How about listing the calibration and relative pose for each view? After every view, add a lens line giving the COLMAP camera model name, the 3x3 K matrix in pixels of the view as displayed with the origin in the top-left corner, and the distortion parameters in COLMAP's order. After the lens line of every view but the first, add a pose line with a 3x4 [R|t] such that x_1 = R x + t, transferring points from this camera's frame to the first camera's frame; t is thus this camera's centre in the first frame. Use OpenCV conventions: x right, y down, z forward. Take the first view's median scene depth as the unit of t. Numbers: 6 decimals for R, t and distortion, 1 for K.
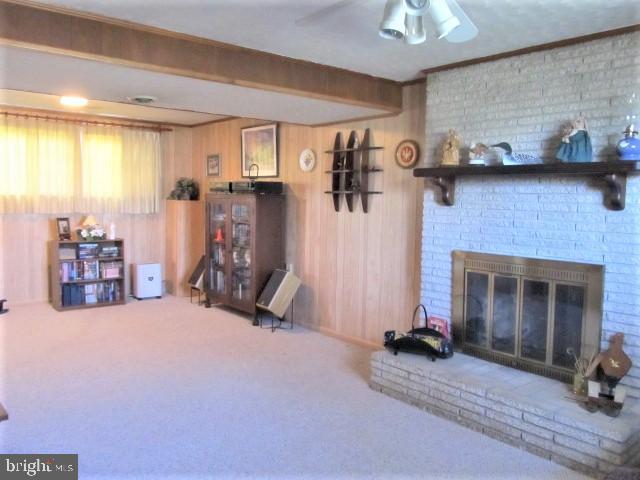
lens RADIAL K [[530.7, 0, 326.4], [0, 530.7, 240.7], [0, 0, 1]] dist [-0.066615, 0.028487]
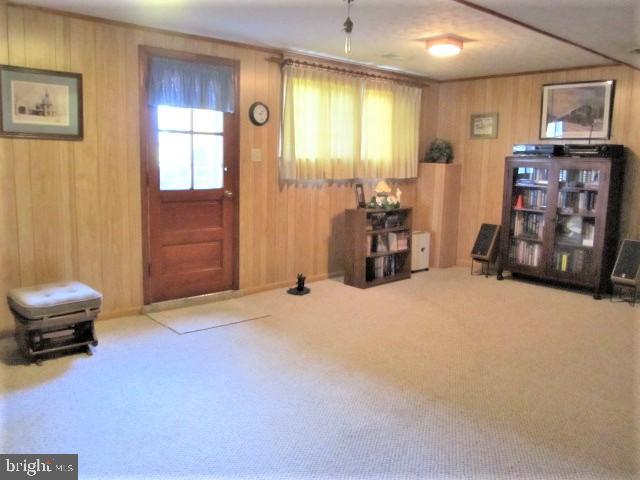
lens RADIAL K [[530.7, 0, 316.6], [0, 530.7, 242.9], [0, 0, 1]] dist [-0.066615, 0.028487]
pose [[0.999246, -0.011257, 0.037148, -0.604022], [0.008398, 0.997055, 0.076234, -0.012684], [-0.037896, -0.075865, 0.996398, 0.094773]]
